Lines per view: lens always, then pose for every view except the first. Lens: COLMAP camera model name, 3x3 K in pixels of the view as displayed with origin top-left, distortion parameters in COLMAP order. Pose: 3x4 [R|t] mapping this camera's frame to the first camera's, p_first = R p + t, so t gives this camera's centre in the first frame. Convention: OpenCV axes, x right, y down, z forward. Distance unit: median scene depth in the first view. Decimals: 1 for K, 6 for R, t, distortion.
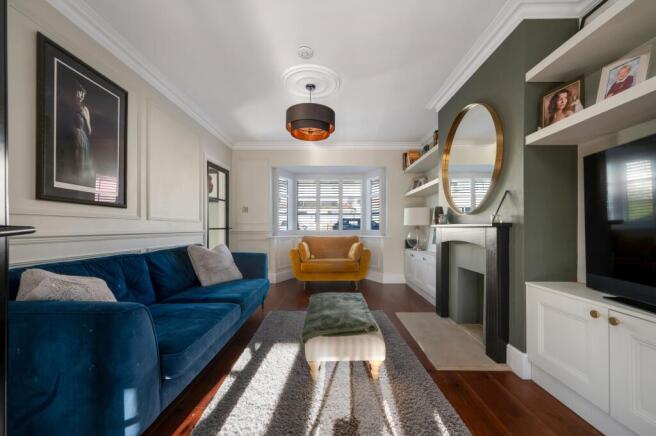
lens RADIAL K [[248.9, 0, 327.2], [0, 248.9, 220.4], [0, 0, 1]] dist [-0.000439, -0.000073]
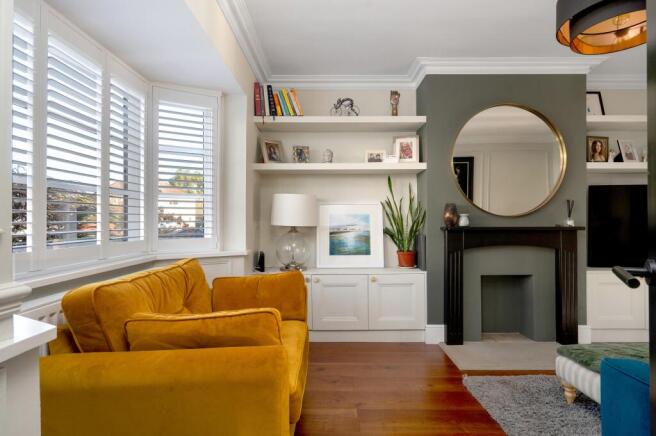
lens RADIAL K [[347.2, 0, 328.0], [0, 347.2, 218.0], [0, 0, 1]] dist [0.002097, 0.000140]
pose [[-0.018339, 0.000397, 0.999832, -0.964833], [-0.026034, 0.999661, -0.000875, -0.003044], [-0.999493, -0.026045, -0.018323, 2.236373]]
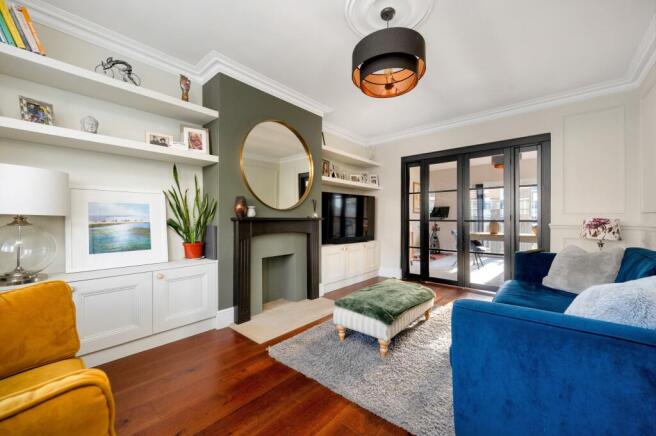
lens RADIAL K [[259.1, 0, 328.0], [0, 259.1, 218.0], [0, 0, 1]] dist [-0.000843, -0.000454]
pose [[-0.761744, 0.004630, 0.647862, -0.557371], [-0.017233, 0.999476, -0.027406, 0.056487], [-0.647649, -0.032041, -0.761265, 2.368830]]
